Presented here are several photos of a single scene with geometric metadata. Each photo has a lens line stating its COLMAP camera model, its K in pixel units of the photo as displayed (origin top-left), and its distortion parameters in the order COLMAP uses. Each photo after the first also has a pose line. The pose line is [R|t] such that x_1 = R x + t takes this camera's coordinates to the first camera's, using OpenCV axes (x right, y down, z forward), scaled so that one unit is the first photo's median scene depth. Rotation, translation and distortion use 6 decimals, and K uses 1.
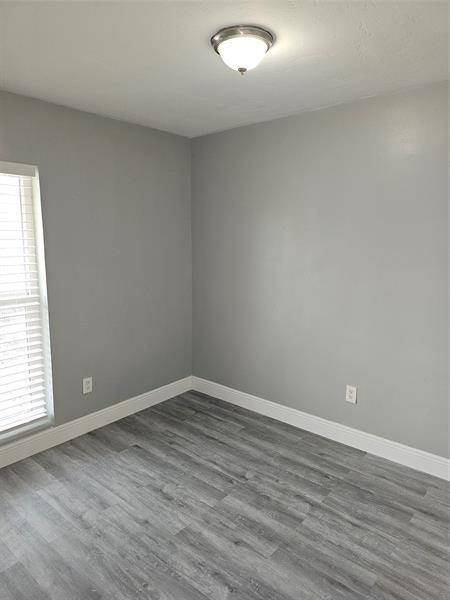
lens RADIAL K [[407.1, 0, 225.5], [0, 407.1, 300.2], [0, 0, 1]] dist [0.063882, -0.063749]
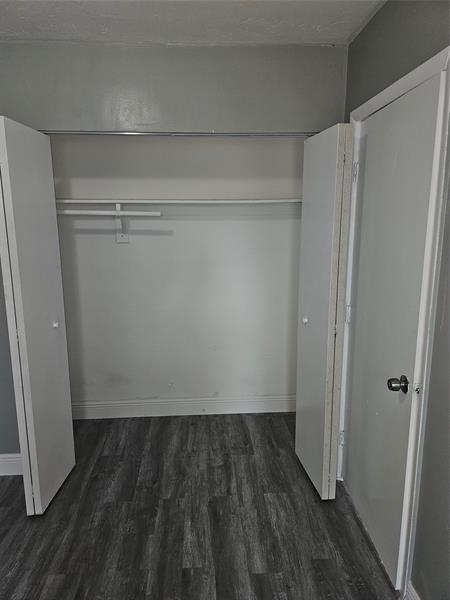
lens RADIAL K [[407.1, 0, 225.1], [0, 407.1, 299.1], [0, 0, 1]] dist [0.063882, -0.063749]
pose [[-0.706013, -0.138036, 0.694616, -0.507019], [0.115313, 0.945325, 0.305062, -0.187706], [-0.698748, 0.295476, -0.651495, 1.168521]]
